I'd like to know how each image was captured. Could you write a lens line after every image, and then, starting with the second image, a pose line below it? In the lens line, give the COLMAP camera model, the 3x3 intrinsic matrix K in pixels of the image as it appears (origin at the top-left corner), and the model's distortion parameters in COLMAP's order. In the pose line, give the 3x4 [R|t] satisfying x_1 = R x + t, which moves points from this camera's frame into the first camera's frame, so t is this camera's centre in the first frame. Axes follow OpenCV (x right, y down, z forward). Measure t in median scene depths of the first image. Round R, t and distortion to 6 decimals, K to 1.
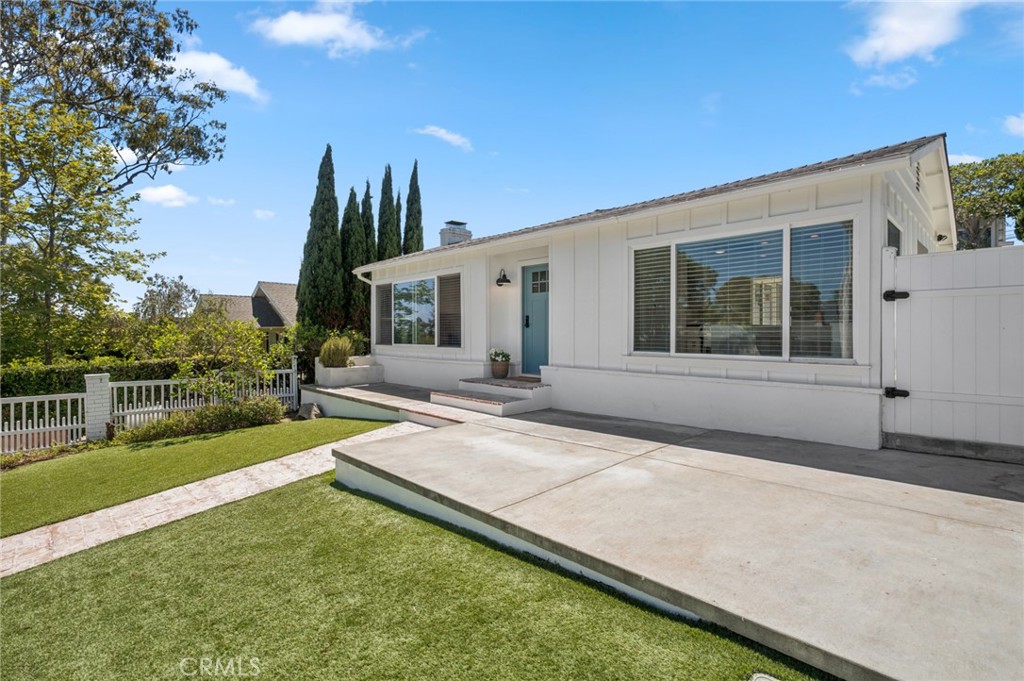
lens RADIAL K [[475.5, 0, 512.4], [0, 475.5, 335.4], [0, 0, 1]] dist [0.001243, 0.001262]
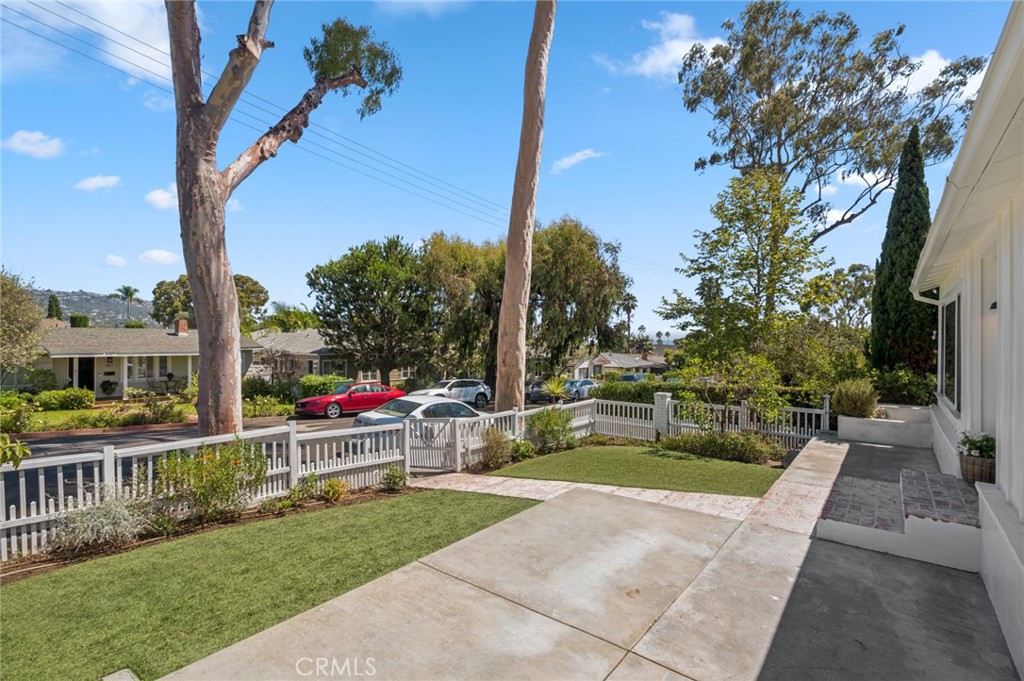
lens RADIAL K [[475.5, 0, 513.8], [0, 475.5, 341.1], [0, 0, 1]] dist [0.001243, 0.001262]
pose [[0.132604, 0.006991, -0.991144, 0.417970], [-0.015565, 0.999867, 0.004970, -0.066055], [0.991047, 0.014768, 0.132695, 0.391409]]
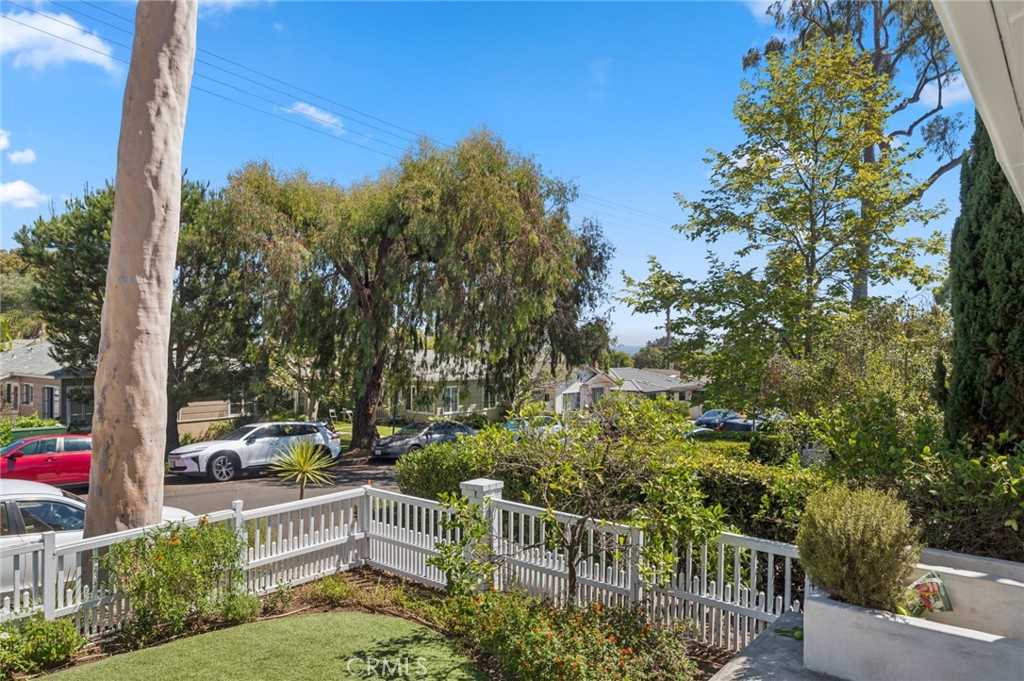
lens RADIAL K [[702.5, 0, 513.0], [0, 702.5, 345.0], [0, 0, 1]] dist [0.003934, -0.002011]
pose [[0.123772, 0.001910, -0.992309, -0.006675], [-0.011810, 0.999930, 0.000451, -0.085339], [0.992240, 0.011664, 0.123786, 0.915433]]
